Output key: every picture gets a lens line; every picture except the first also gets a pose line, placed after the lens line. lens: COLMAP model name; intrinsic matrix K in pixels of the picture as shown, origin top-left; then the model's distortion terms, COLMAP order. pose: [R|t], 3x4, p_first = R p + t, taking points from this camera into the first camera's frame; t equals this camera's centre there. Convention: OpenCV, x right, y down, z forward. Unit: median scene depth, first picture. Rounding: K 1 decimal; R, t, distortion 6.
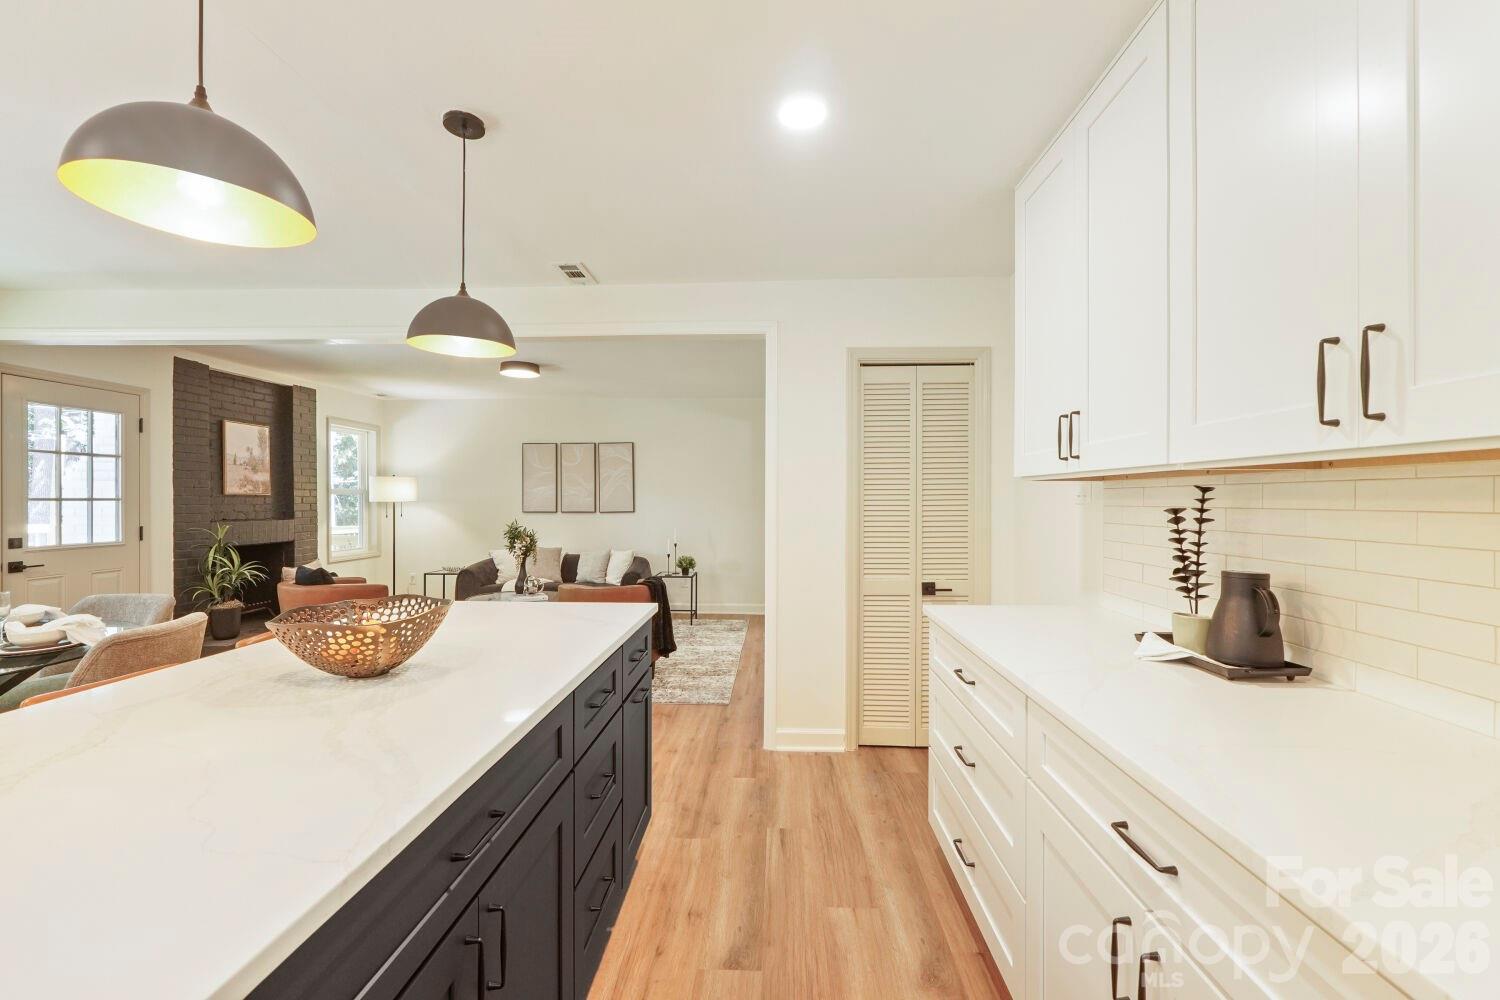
lens RADIAL K [[630.6, 0, 757.3], [0, 630.6, 500.8], [0, 0, 1]] dist [-0.001373, 0.000152]
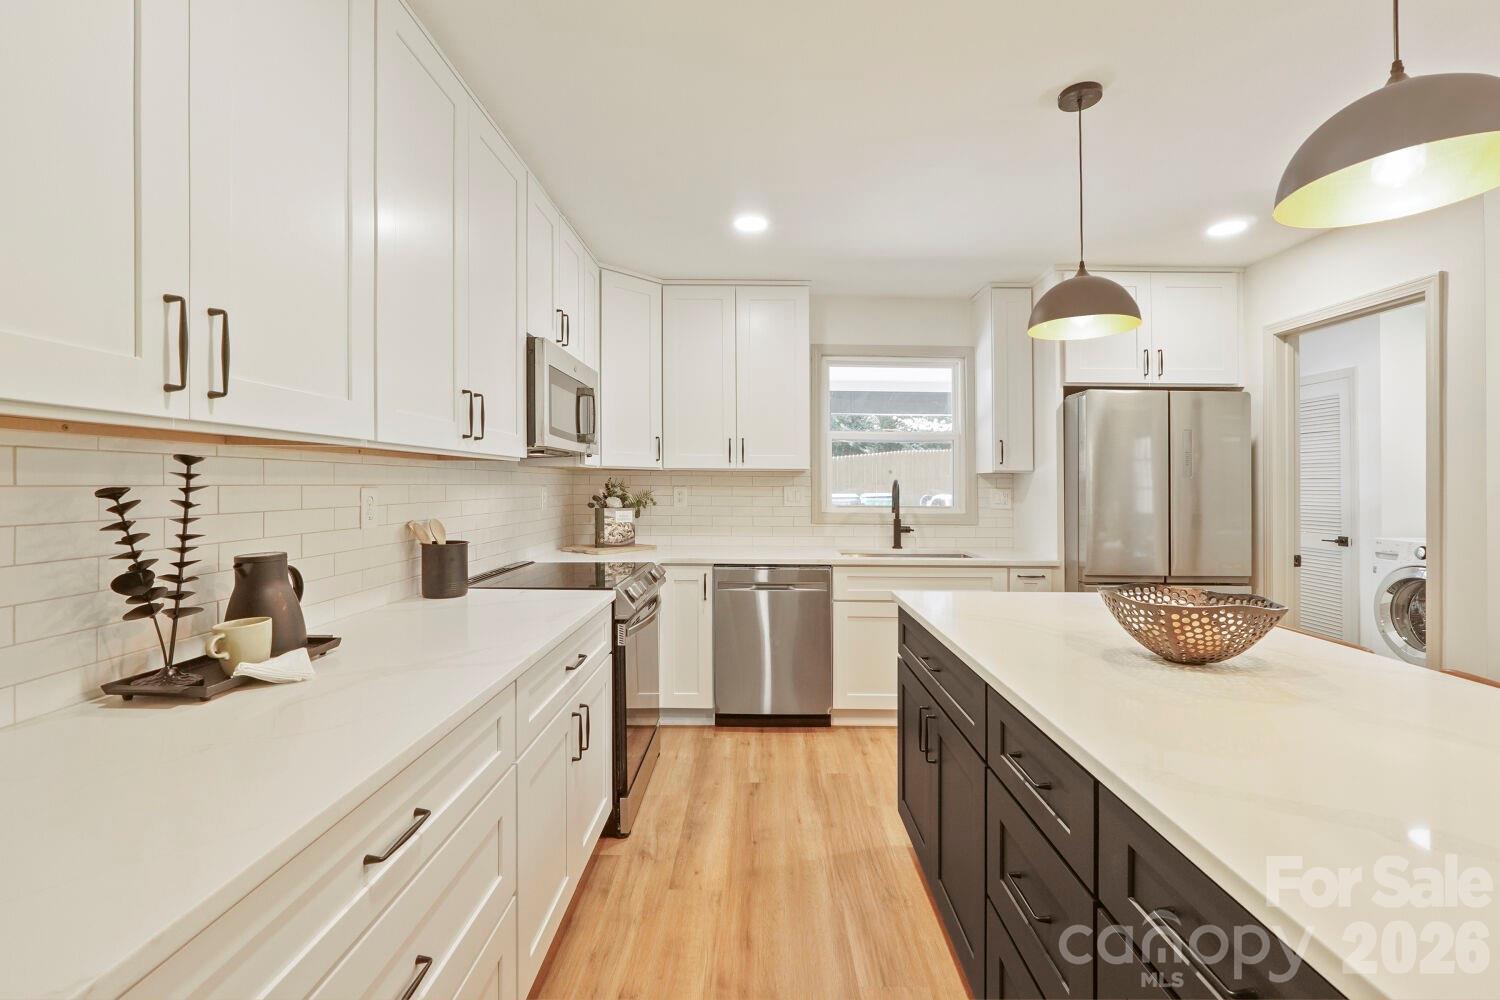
lens RADIAL K [[646.5, 0, 758.1], [0, 646.5, 479.8], [0, 0, 1]] dist [-0.007125, 0.000718]
pose [[-0.999616, -0.008174, -0.026483, 0.020210], [-0.008098, 0.999963, -0.002967, 0.000325], [0.026507, -0.002752, -0.999645, 0.532167]]
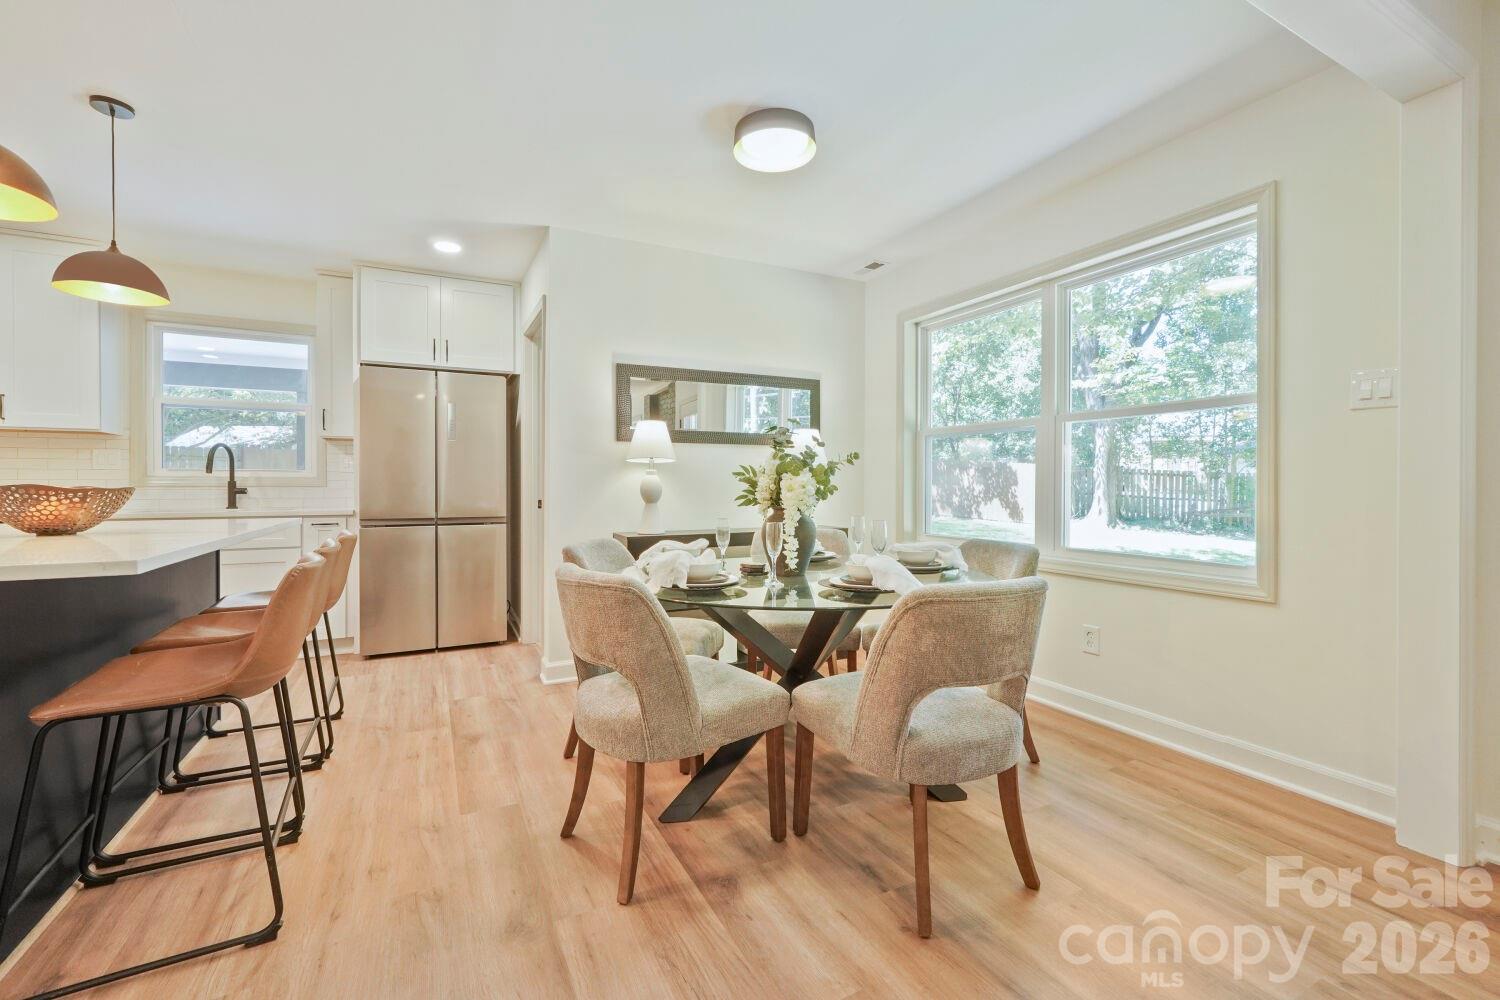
lens RADIAL K [[629.8, 0, 749.5], [0, 629.8, 484.6], [0, 0, 1]] dist [-0.001127, 0.000531]
pose [[-0.877634, -0.000361, -0.479331, -0.338931], [-0.000951, 0.999999, 0.000988, 0.043814], [0.479330, 0.001323, -0.877634, 0.765755]]
